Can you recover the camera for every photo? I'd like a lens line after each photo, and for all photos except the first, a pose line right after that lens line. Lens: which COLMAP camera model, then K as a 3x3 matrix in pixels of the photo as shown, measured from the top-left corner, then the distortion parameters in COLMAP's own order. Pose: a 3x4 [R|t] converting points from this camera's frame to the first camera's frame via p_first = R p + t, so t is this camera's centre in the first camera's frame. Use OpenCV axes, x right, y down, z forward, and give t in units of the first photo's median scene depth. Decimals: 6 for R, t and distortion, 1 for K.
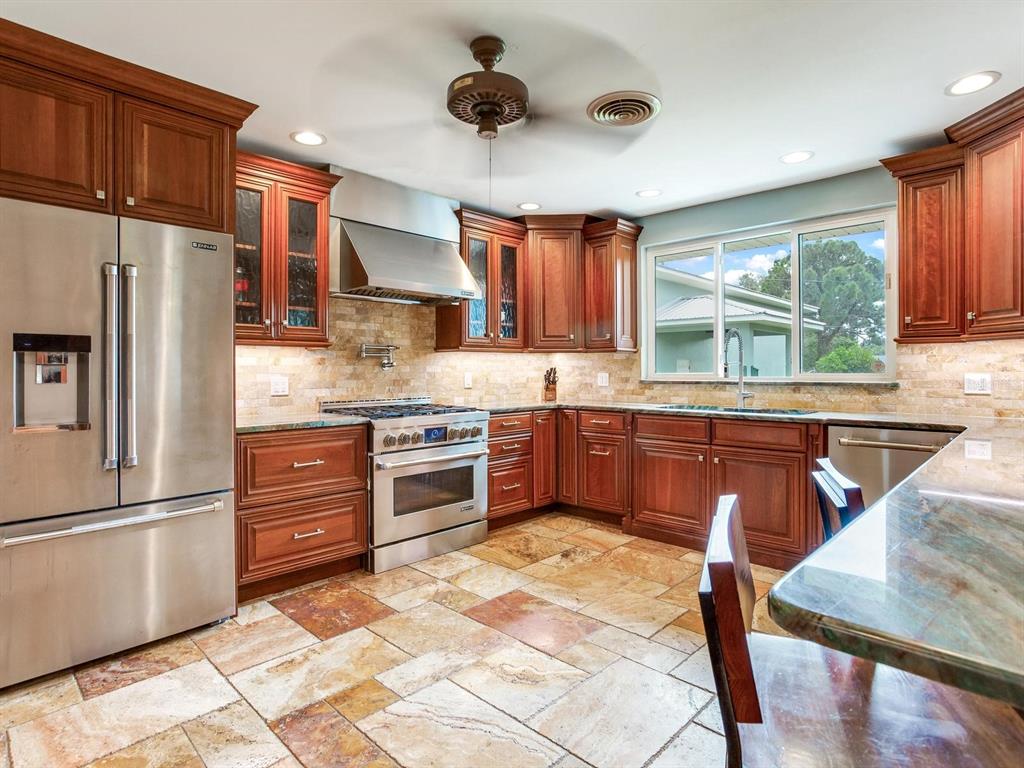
lens RADIAL K [[562.7, 0, 507.2], [0, 562.7, 368.1], [0, 0, 1]] dist [-0.024181, 0.006864]
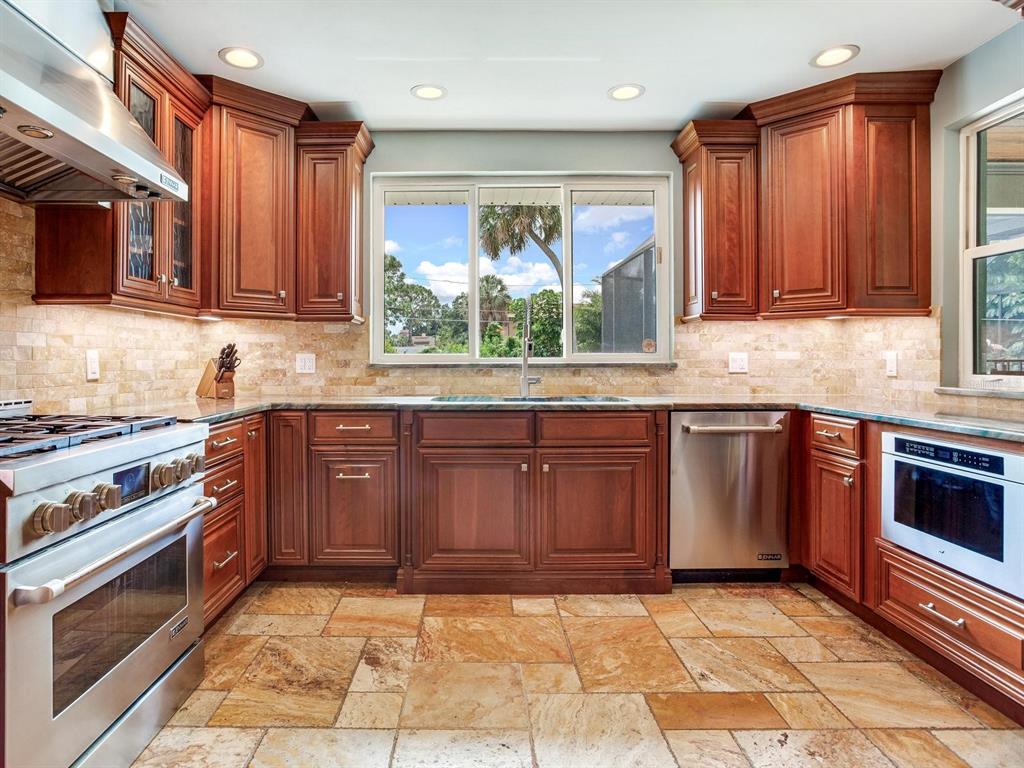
lens RADIAL K [[598.7, 0, 458.1], [0, 598.7, 351.9], [0, 0, 1]] dist [-0.037605, 0.017032]
pose [[0.736753, 0.007237, 0.676123, -0.243168], [-0.003479, 0.999970, -0.006912, 0.015281], [-0.676153, 0.002740, 0.736756, 0.470406]]
